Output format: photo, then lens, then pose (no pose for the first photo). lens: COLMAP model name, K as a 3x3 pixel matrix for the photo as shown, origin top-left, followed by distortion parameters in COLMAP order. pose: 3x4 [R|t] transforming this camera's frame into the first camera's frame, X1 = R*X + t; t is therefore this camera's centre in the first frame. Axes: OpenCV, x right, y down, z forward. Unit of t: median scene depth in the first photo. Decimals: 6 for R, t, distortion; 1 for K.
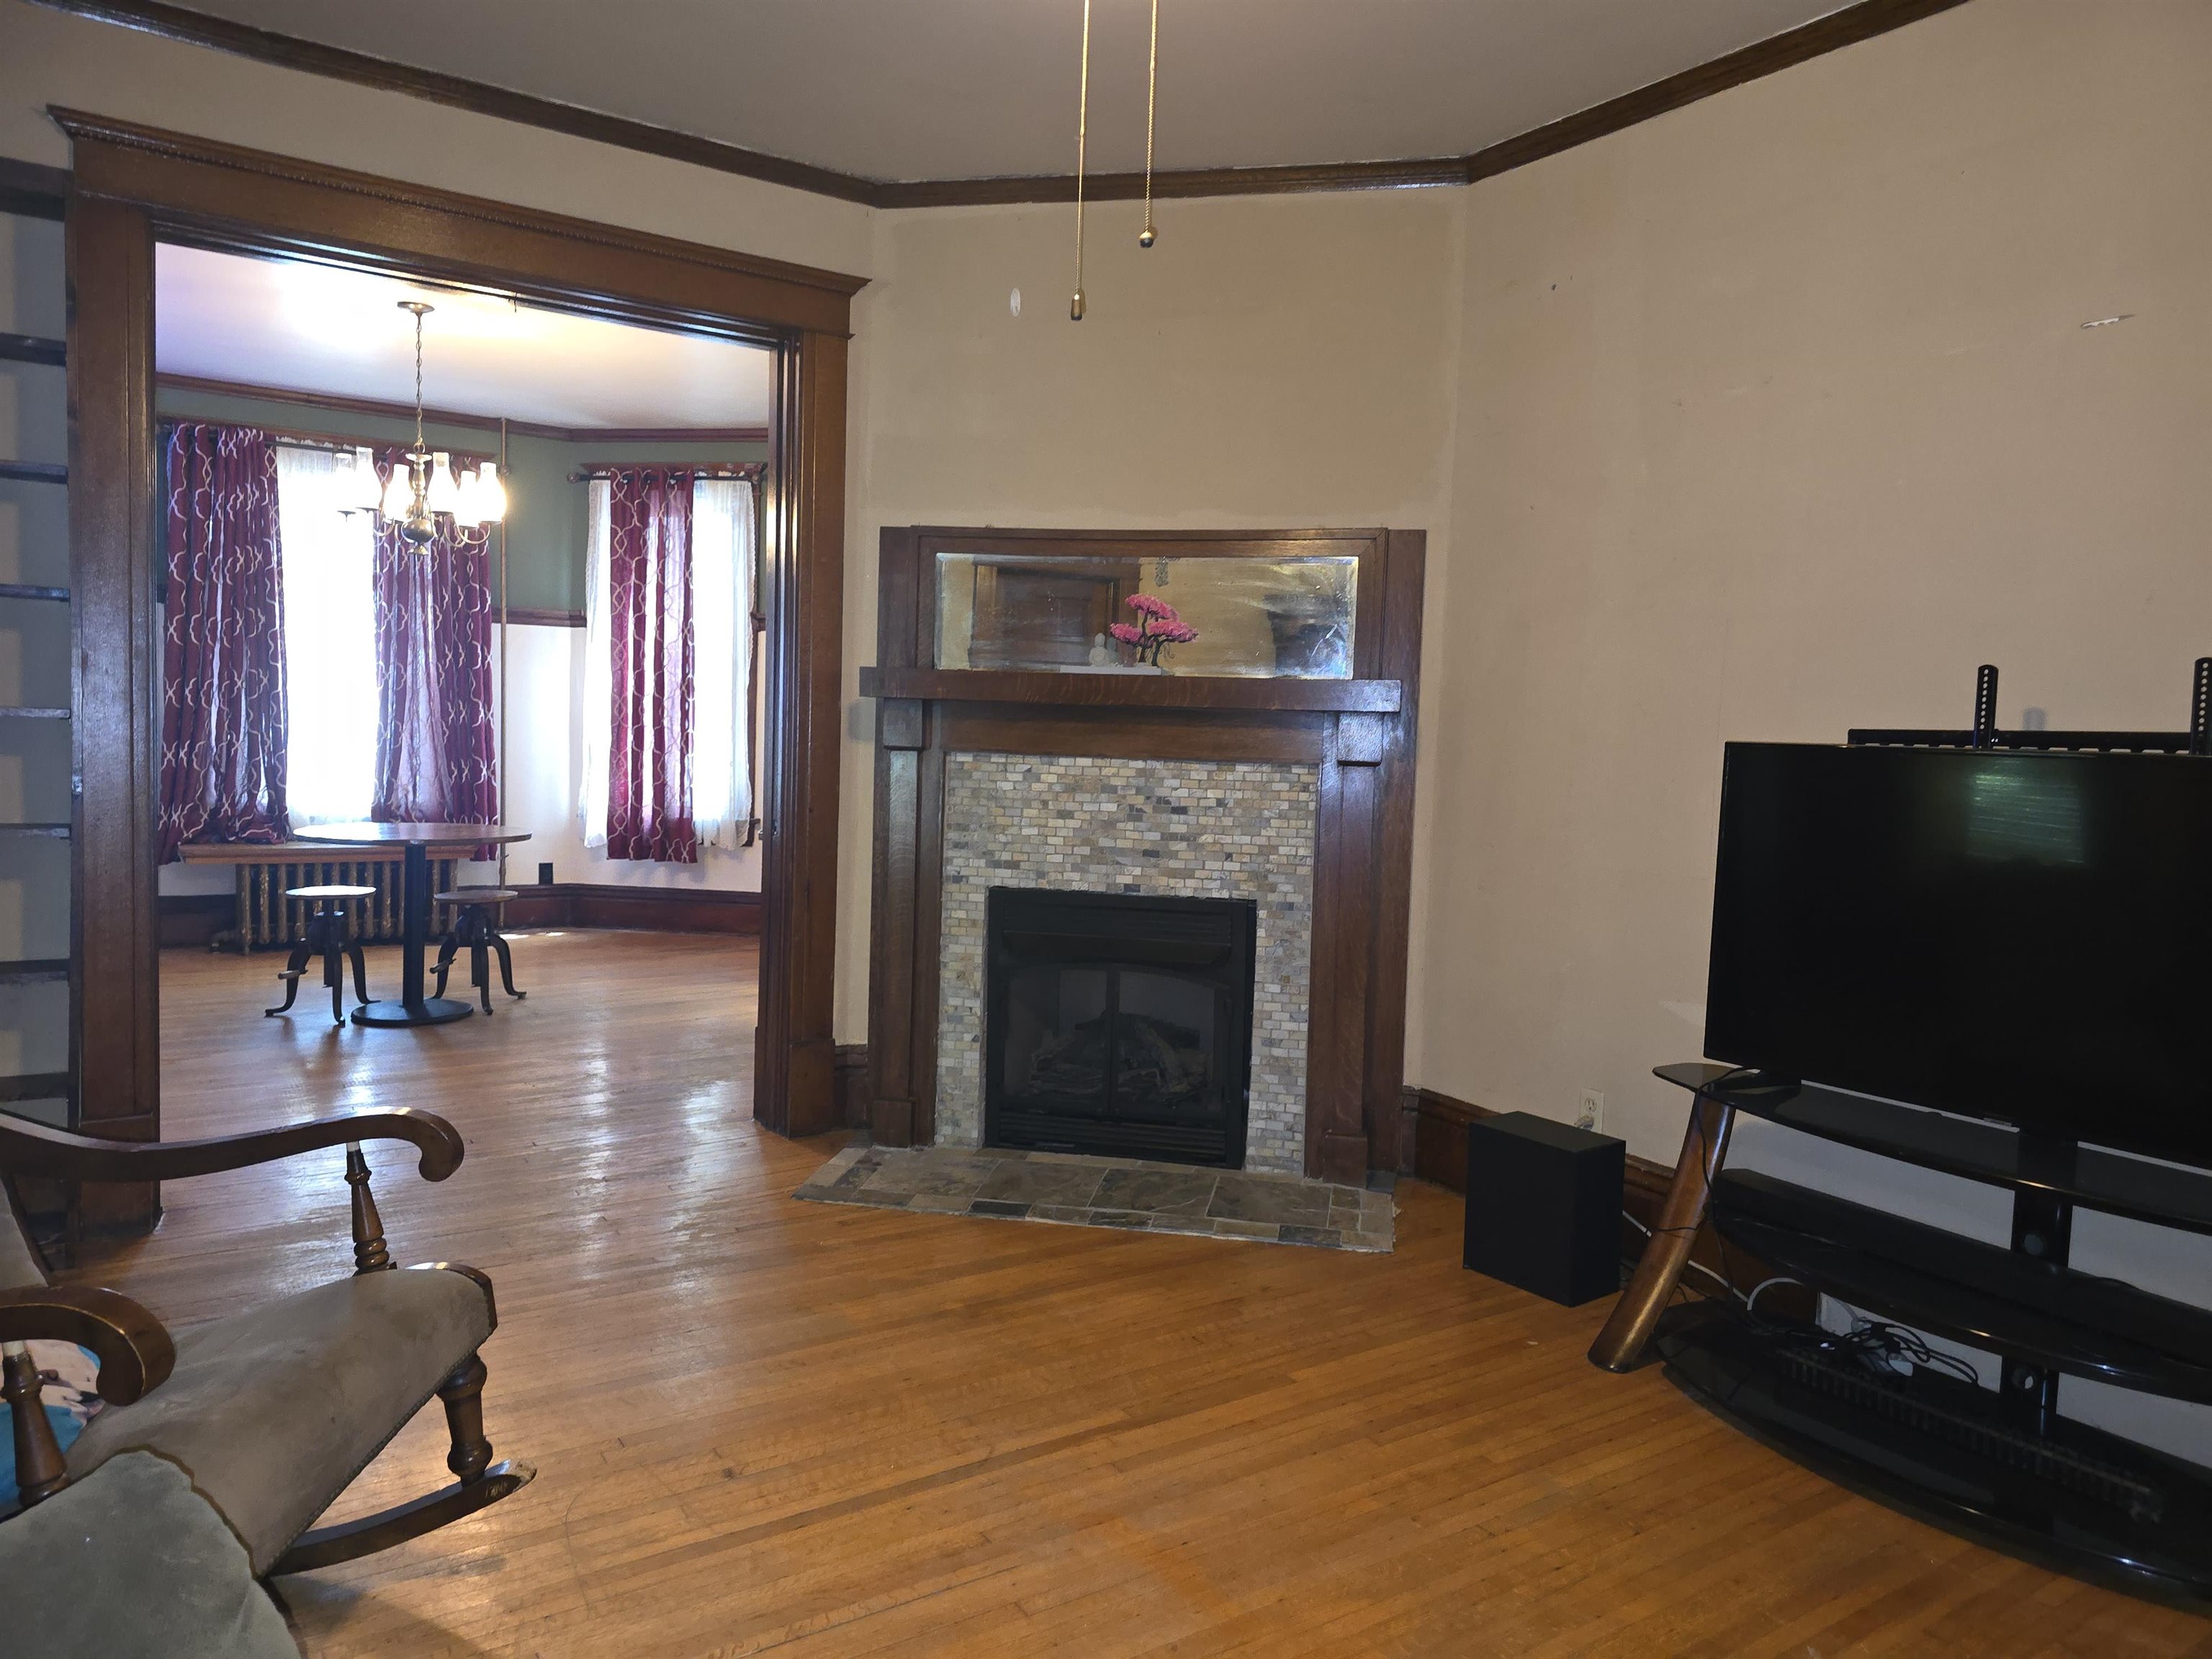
lens RADIAL K [[1481.7, 0, 1106.0], [0, 1481.7, 829.5], [0, 0, 1]] dist [0.009976, -0.028193]
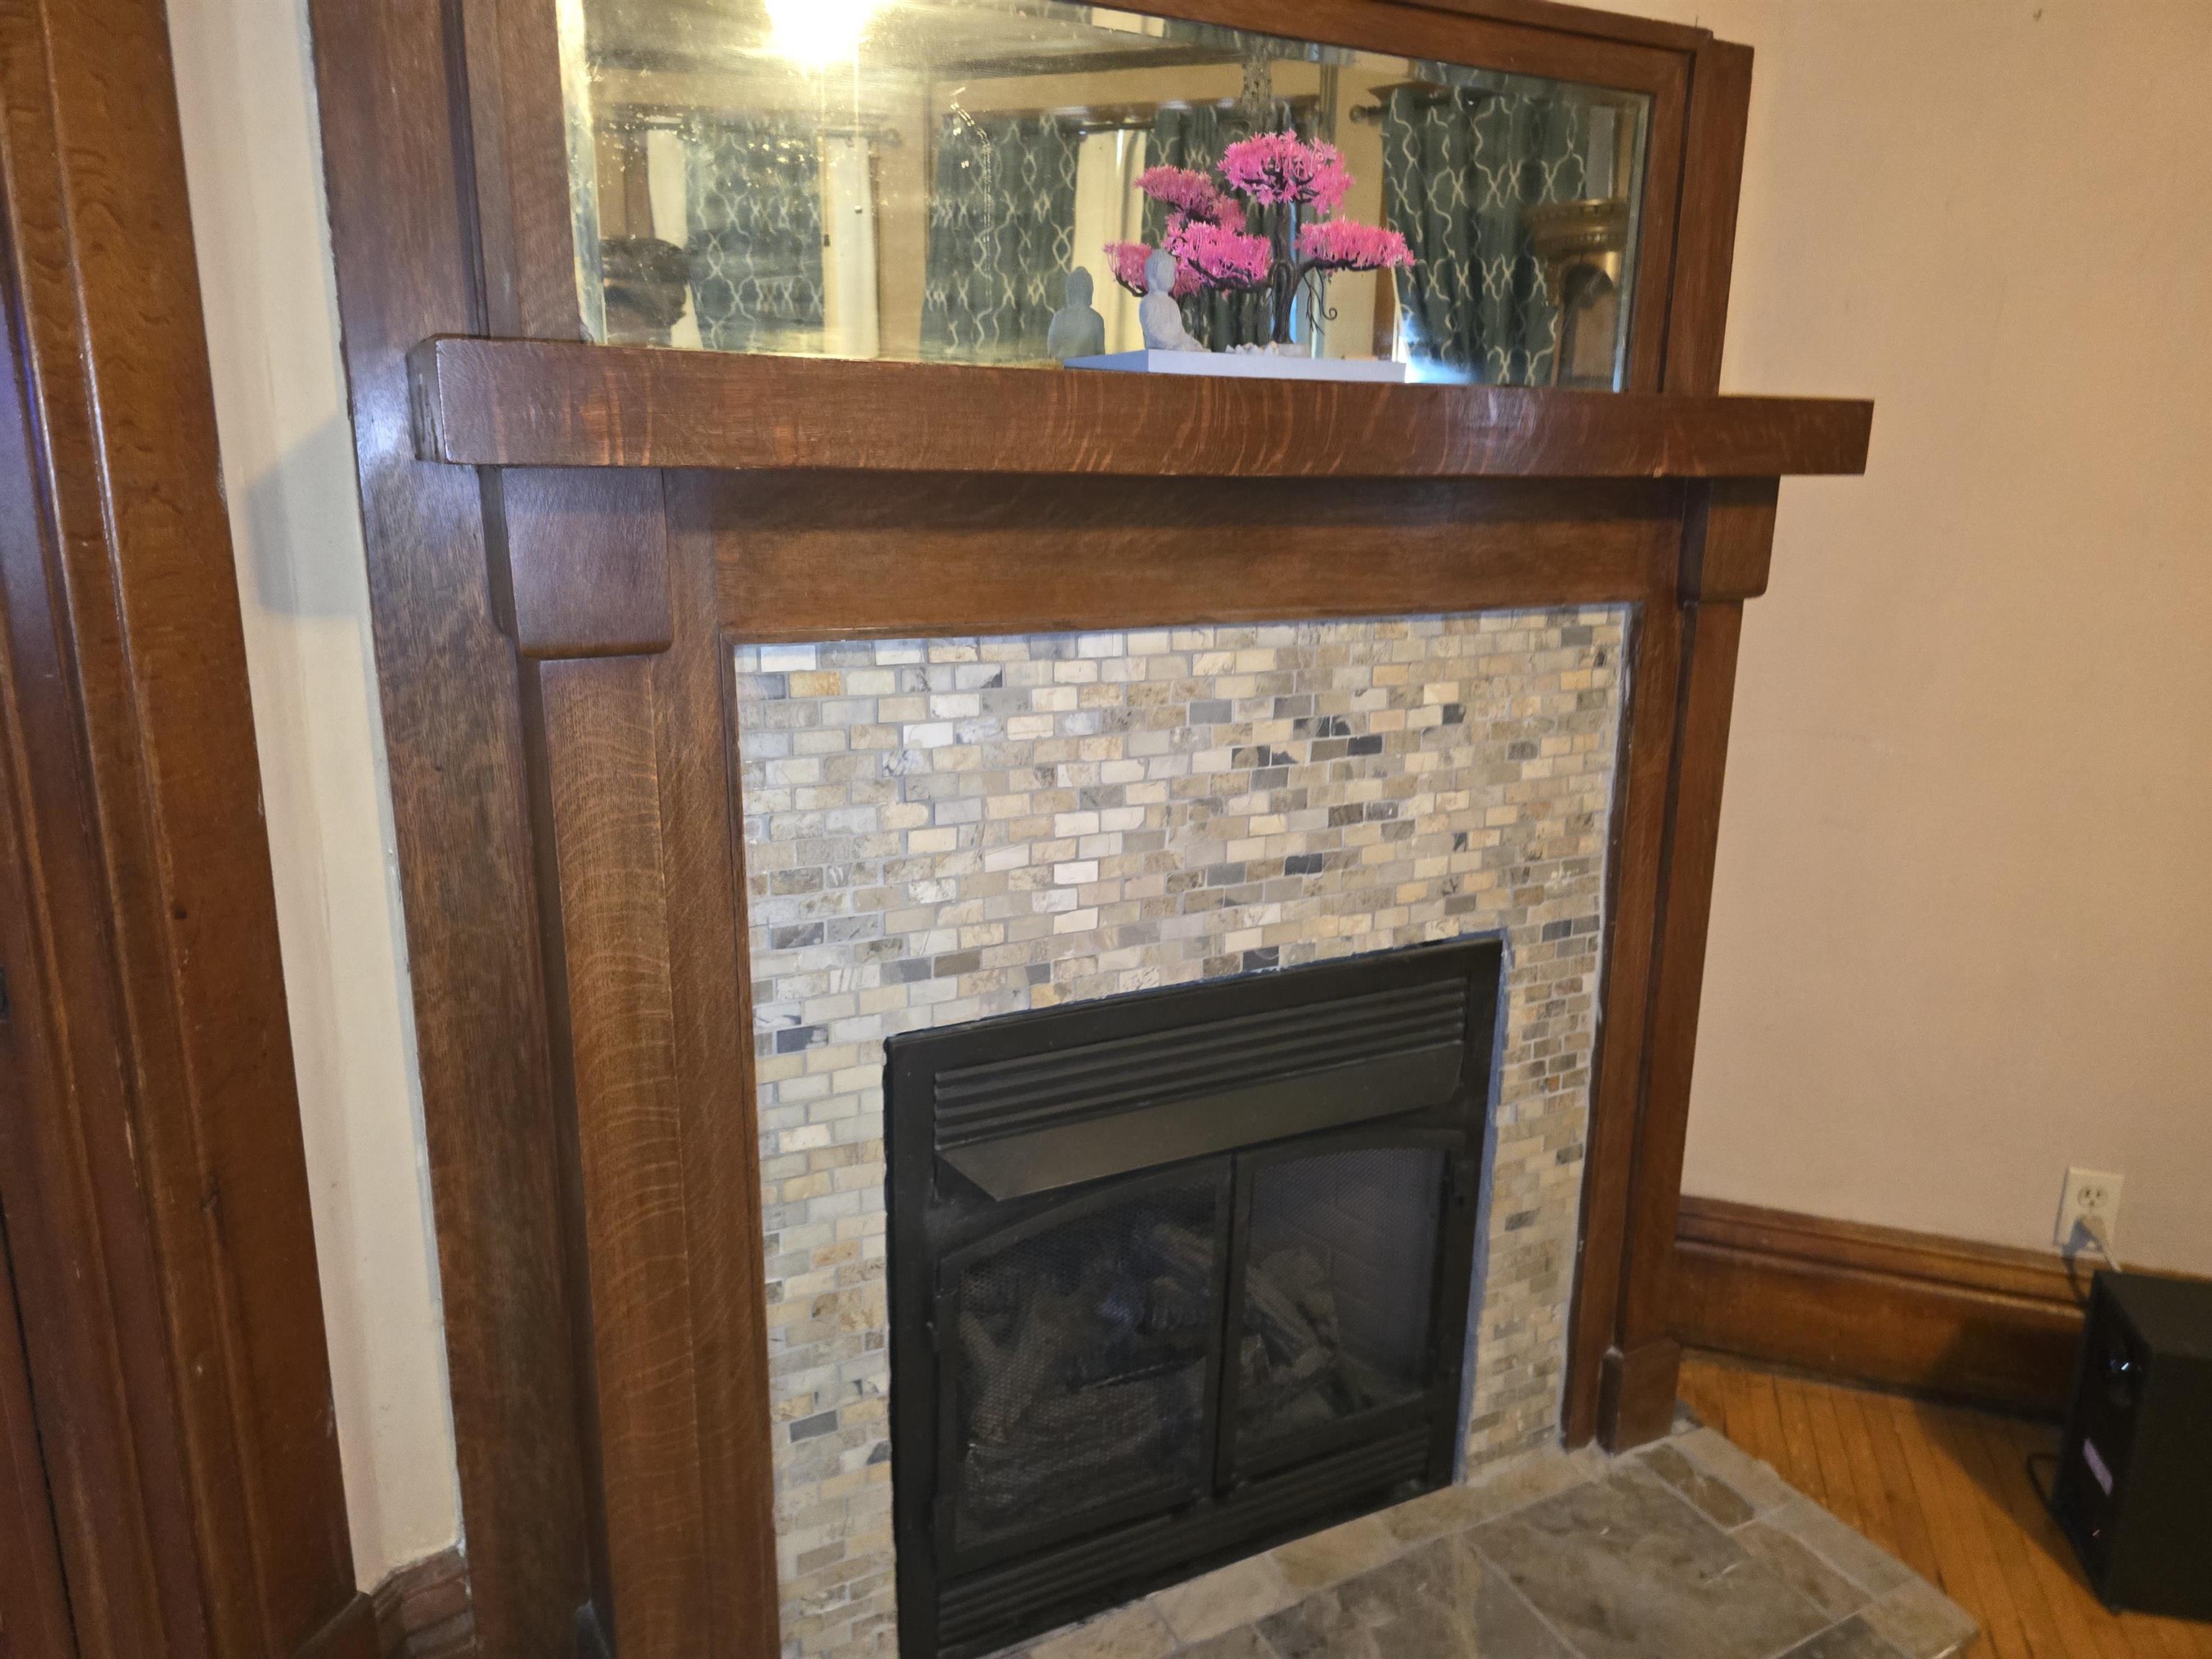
lens RADIAL K [[1481.7, 0, 1106.0], [0, 1481.7, 829.5], [0, 0, 1]] dist [0.009976, -0.028193]
pose [[0.765601, -0.174327, 0.619246, -0.244650], [0.064043, 0.978456, 0.196271, -0.071115], [-0.640120, -0.110607, 0.760271, 0.732085]]
